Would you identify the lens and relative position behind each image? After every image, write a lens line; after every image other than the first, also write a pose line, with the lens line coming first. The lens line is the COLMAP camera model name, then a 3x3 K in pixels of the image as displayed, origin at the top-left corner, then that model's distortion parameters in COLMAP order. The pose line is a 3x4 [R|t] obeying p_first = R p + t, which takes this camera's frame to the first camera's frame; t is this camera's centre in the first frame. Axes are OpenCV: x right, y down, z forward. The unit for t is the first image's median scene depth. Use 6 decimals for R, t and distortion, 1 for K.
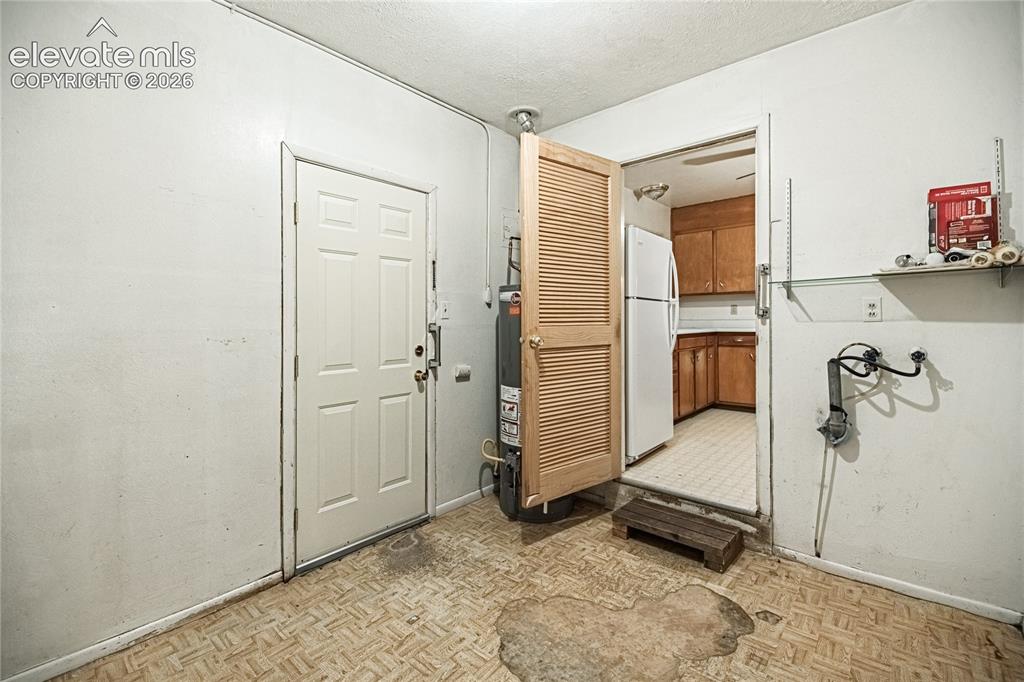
lens RADIAL K [[435.0, 0, 505.6], [0, 435.0, 319.5], [0, 0, 1]] dist [0.001215, -0.000817]
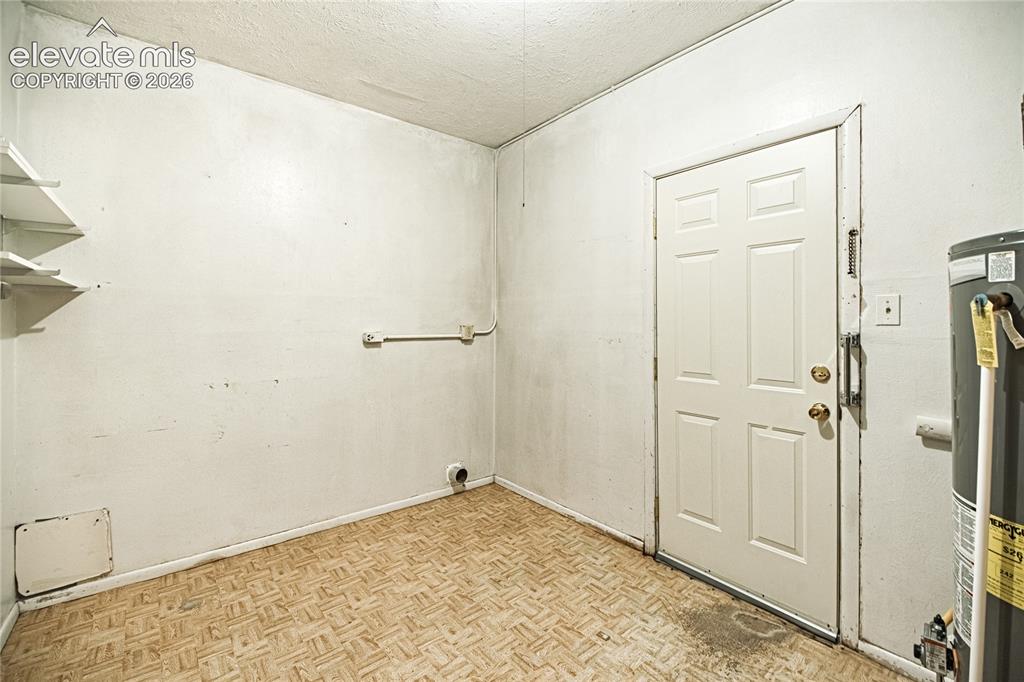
lens RADIAL K [[435.0, 0, 505.6], [0, 435.0, 319.5], [0, 0, 1]] dist [0.001215, -0.000817]
pose [[-0.155289, -0.004929, -0.987857, 0.601529], [-0.000642, 0.999988, -0.004889, -0.007309], [0.987869, -0.000125, -0.155290, 0.720181]]
